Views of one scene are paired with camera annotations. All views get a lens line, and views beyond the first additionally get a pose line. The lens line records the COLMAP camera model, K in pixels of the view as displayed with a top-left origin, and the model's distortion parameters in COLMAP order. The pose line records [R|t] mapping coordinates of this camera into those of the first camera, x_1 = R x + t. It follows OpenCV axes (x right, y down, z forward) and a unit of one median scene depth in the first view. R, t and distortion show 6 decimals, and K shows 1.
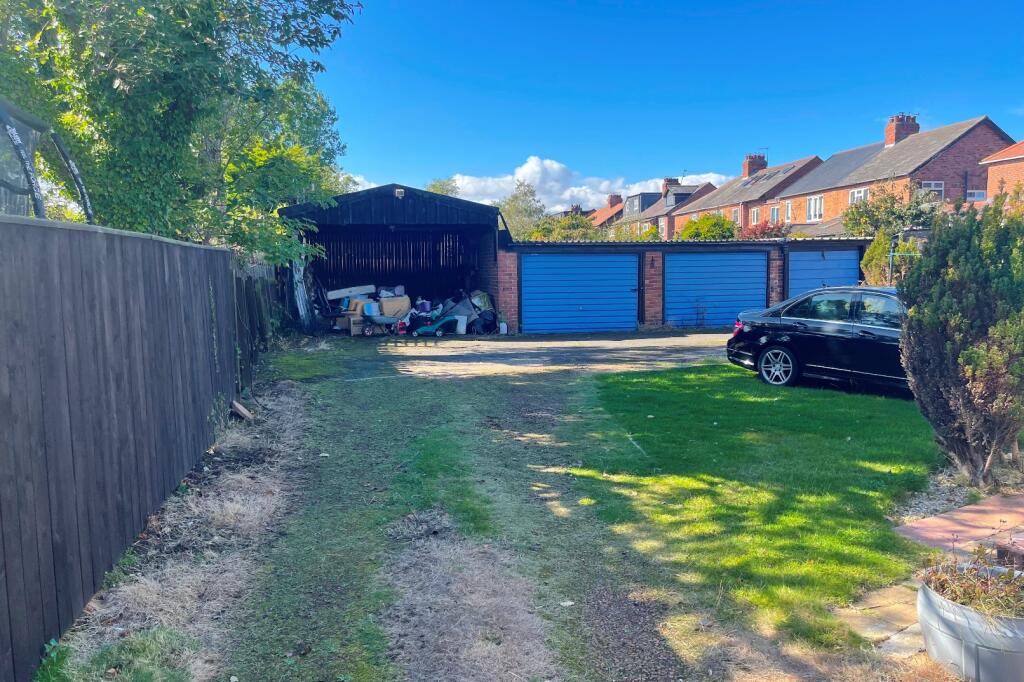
lens RADIAL K [[759.2, 0, 512.0], [0, 759.2, 341.0], [0, 0, 1]] dist [0.078297, -0.000566]
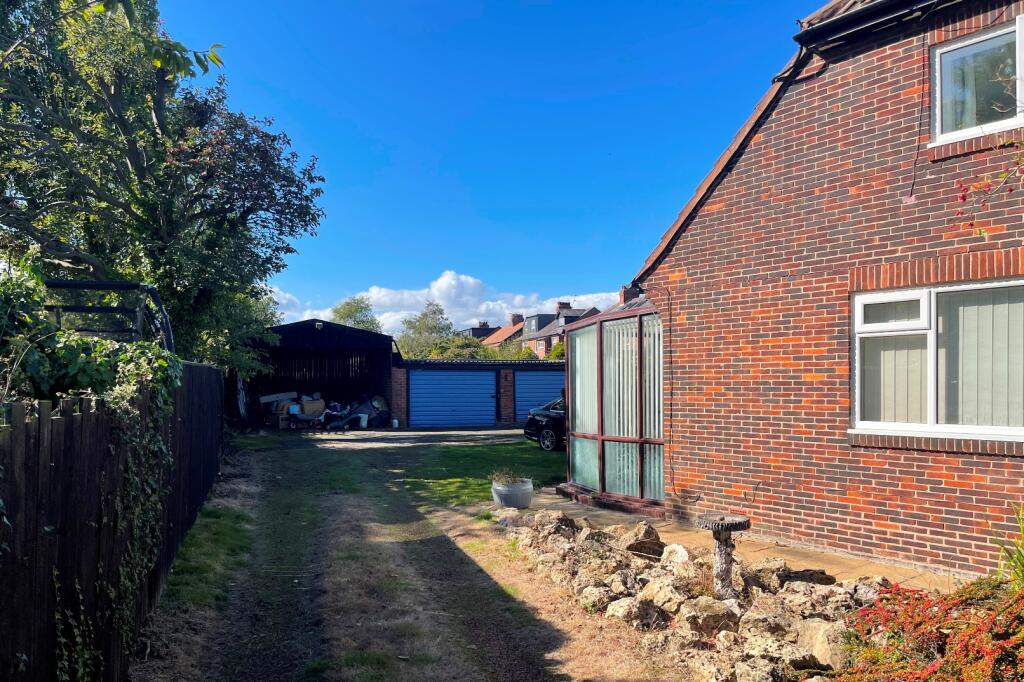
lens RADIAL K [[754.8, 0, 513.7], [0, 754.8, 382.5], [0, 0, 1]] dist [0.108460, -0.000549]
pose [[0.993599, 0.009054, 0.112605, 0.044521], [0.001288, 0.995810, -0.091434, 0.033003], [-0.112961, 0.090993, 0.989424, -0.361605]]
